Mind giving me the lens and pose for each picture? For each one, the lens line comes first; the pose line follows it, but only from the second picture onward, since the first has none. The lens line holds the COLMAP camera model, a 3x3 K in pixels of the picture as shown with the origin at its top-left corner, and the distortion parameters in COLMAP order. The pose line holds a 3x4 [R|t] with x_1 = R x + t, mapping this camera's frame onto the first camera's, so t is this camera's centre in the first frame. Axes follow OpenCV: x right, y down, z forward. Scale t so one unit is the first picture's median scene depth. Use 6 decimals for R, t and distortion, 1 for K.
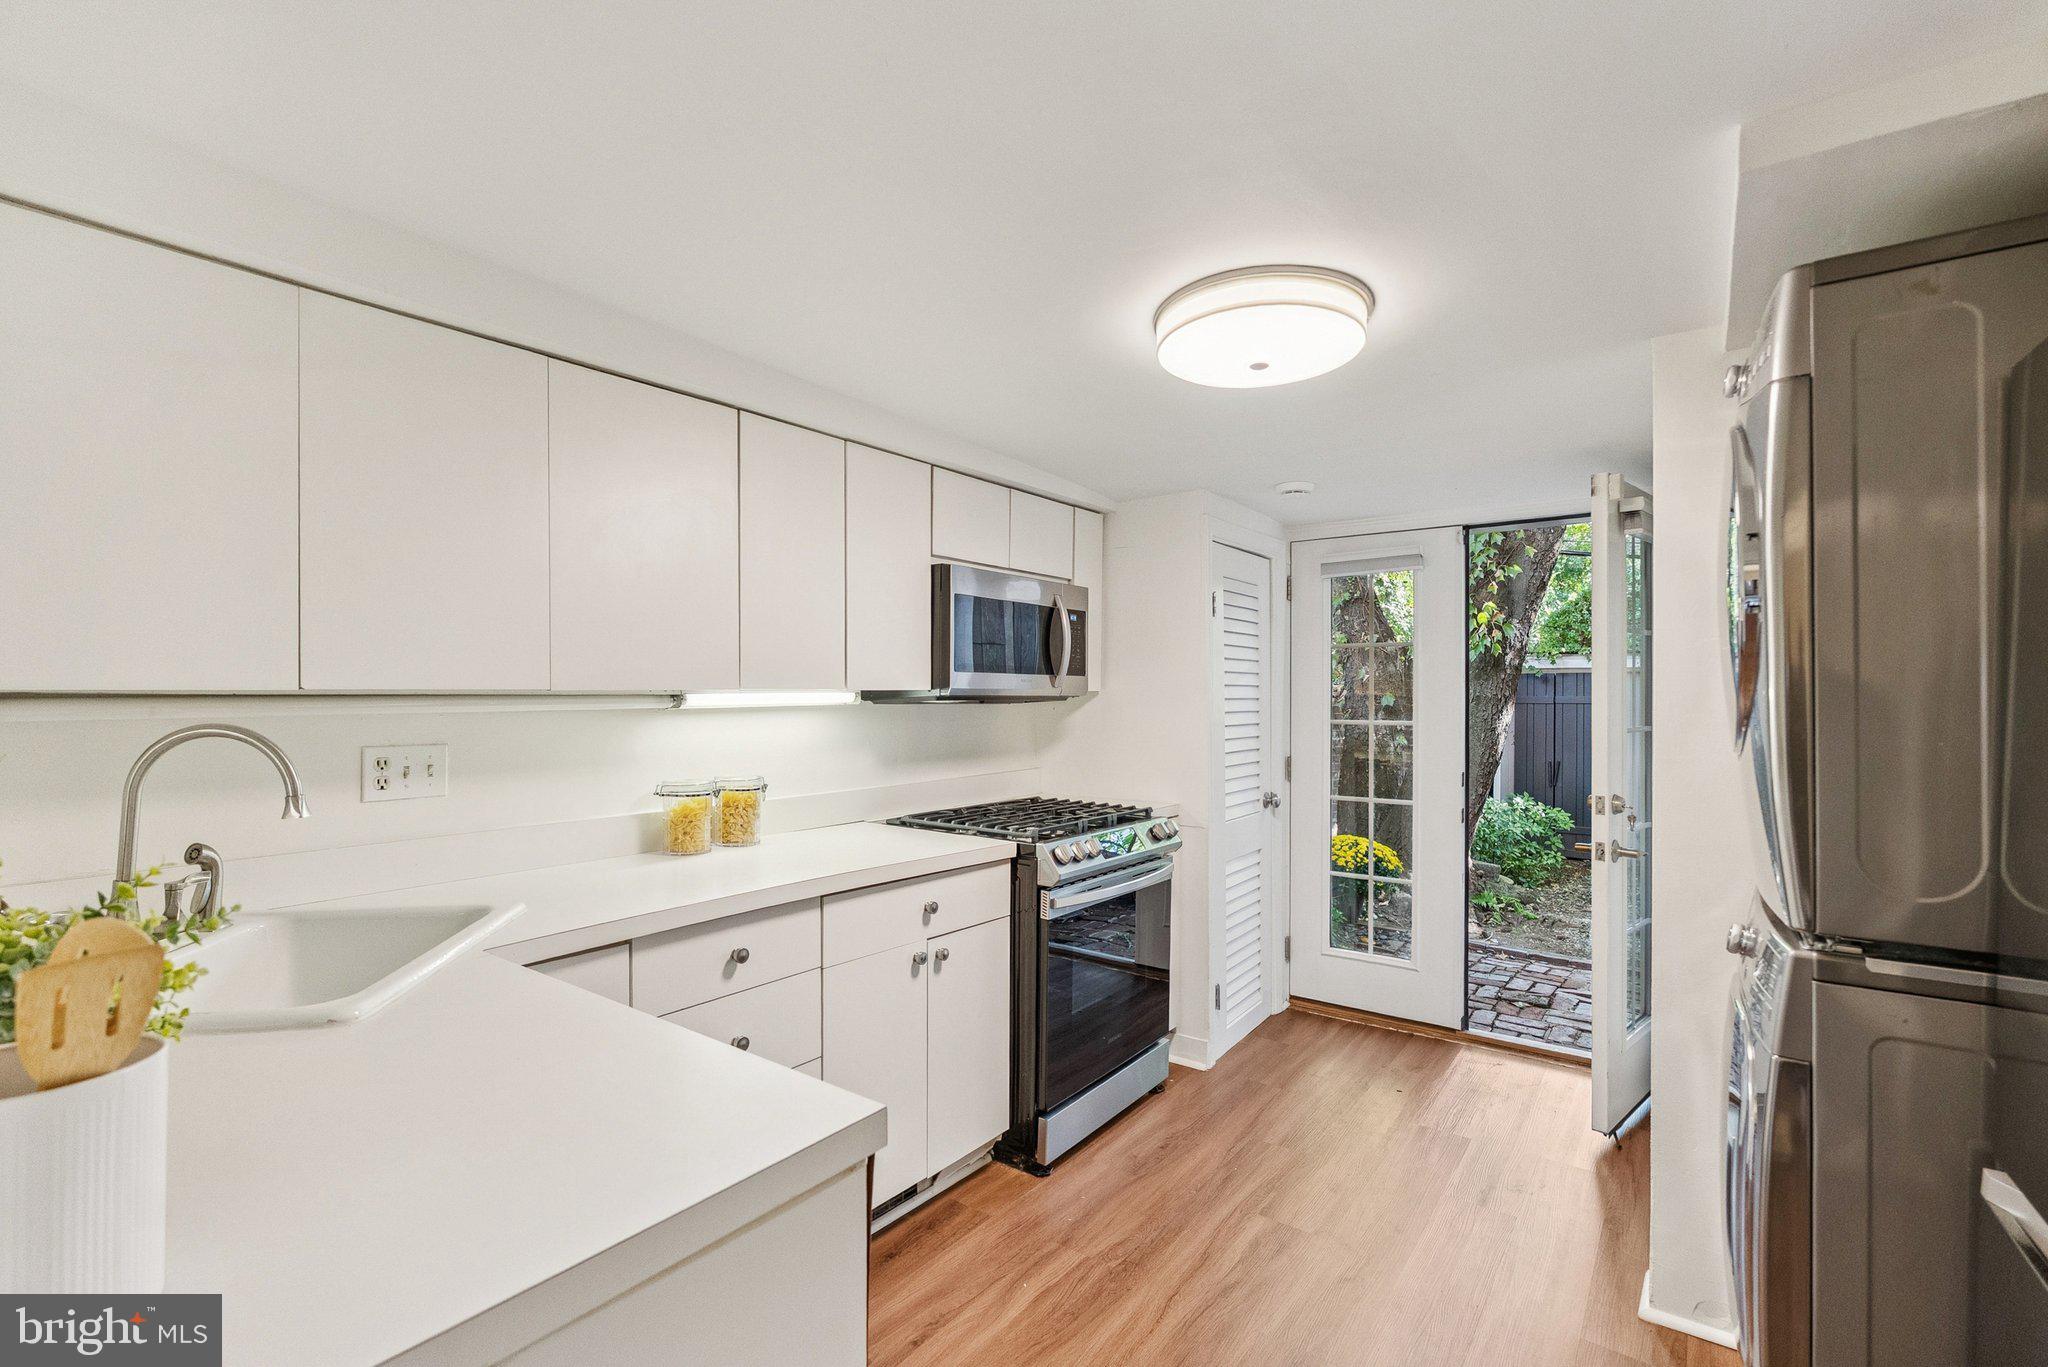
lens RADIAL K [[906.0, 0, 1028.0], [0, 906.0, 651.9], [0, 0, 1]] dist [-0.015720, -0.000167]
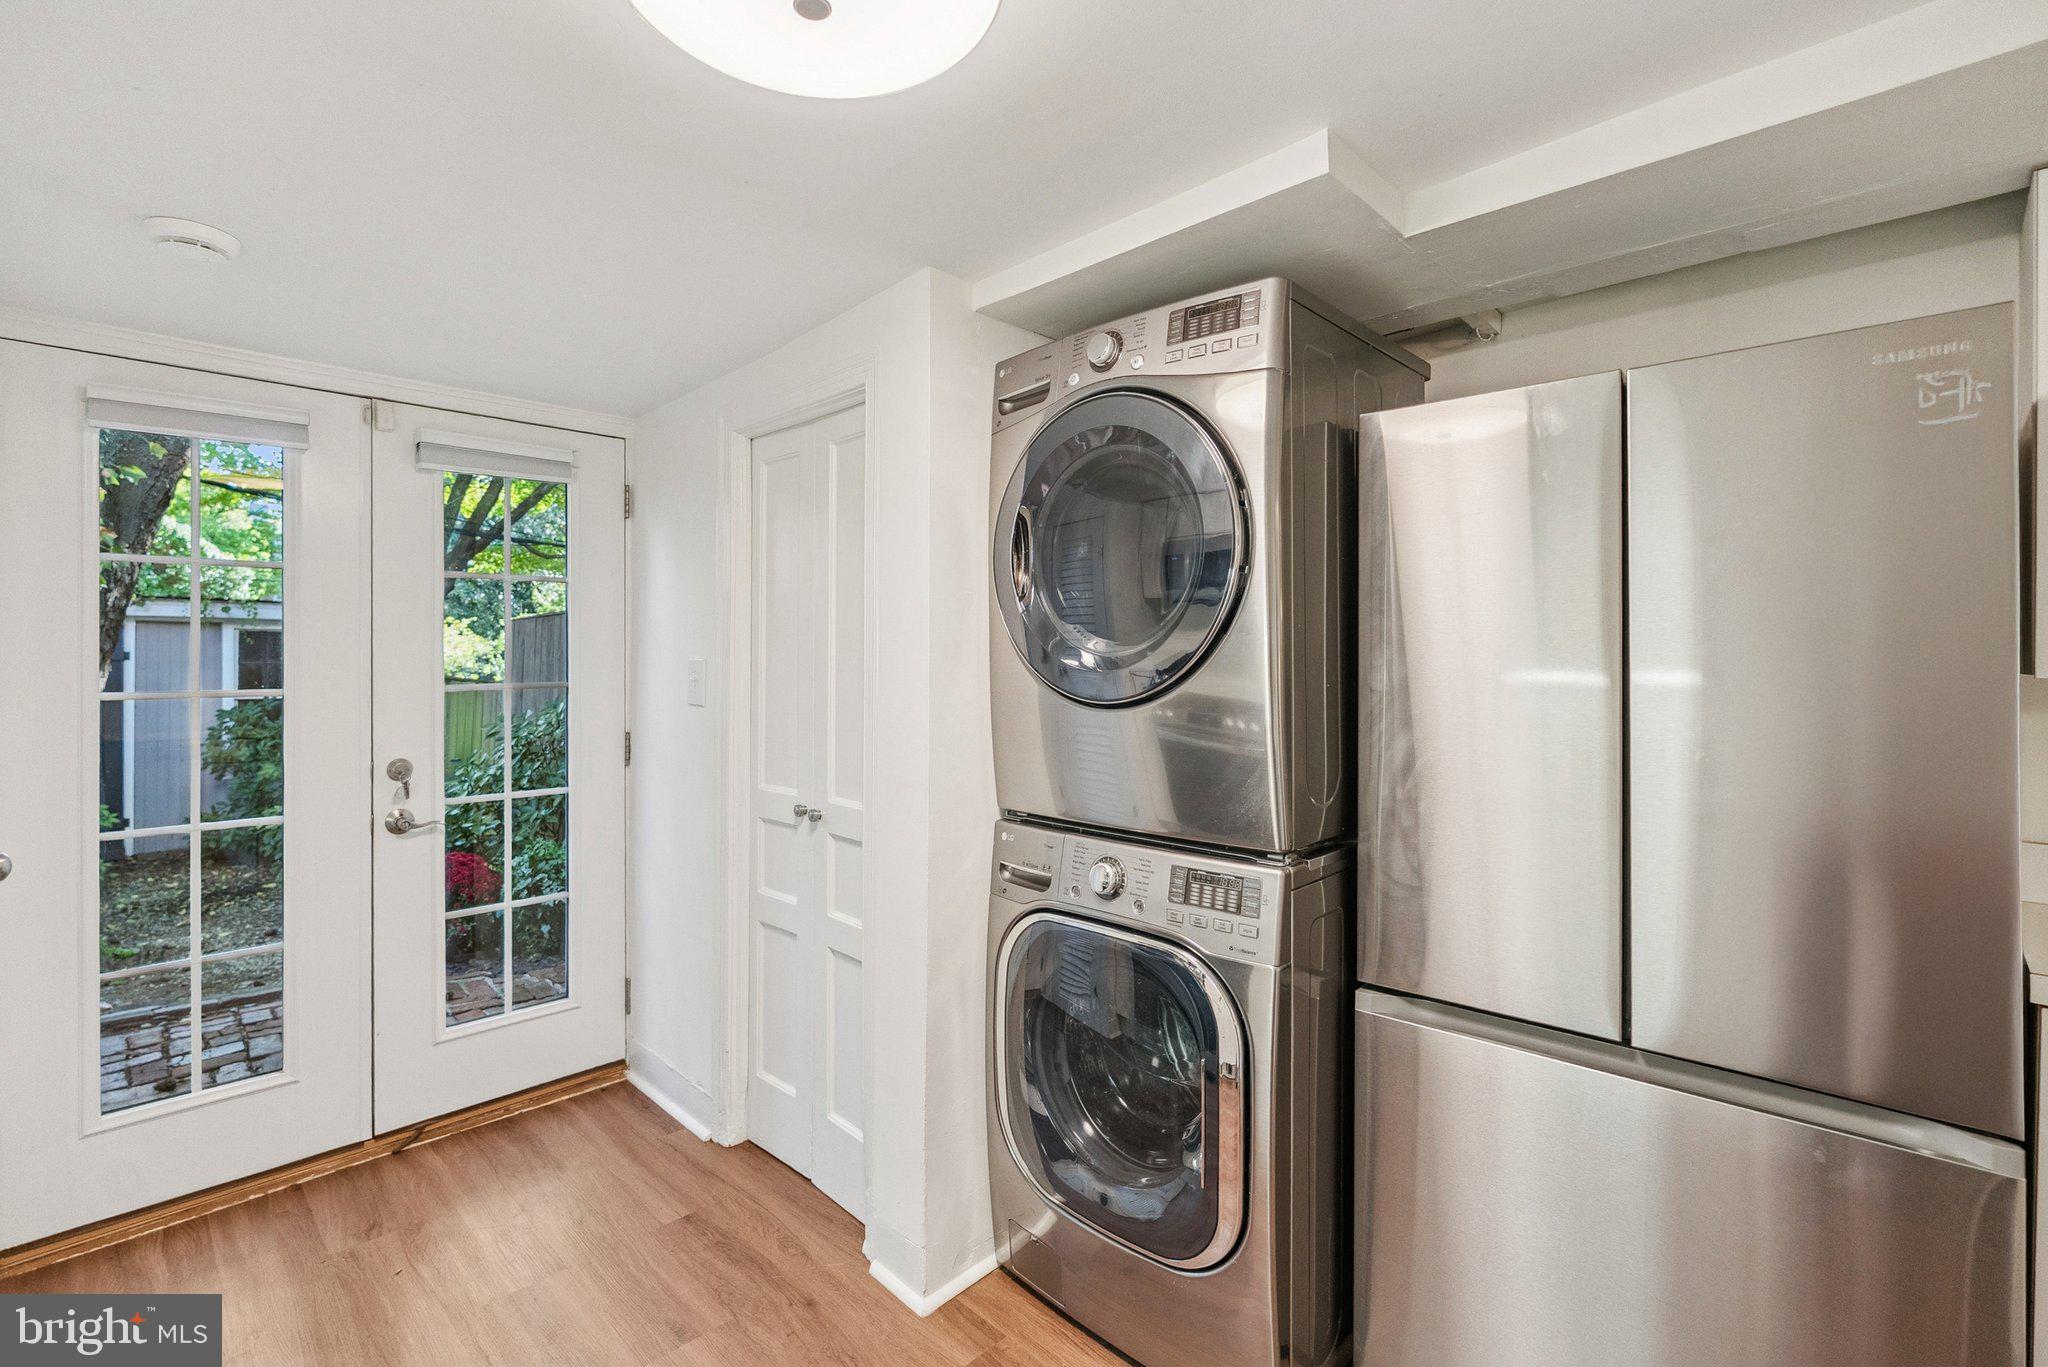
lens RADIAL K [[906.0, 0, 1028.0], [0, 906.0, 651.9], [0, 0, 1]] dist [-0.015720, -0.000167]
pose [[0.134935, -0.001731, 0.990853, -0.055931], [-0.046993, 0.998862, 0.008145, 0.010535], [-0.989739, -0.047662, 0.134700, 0.197936]]
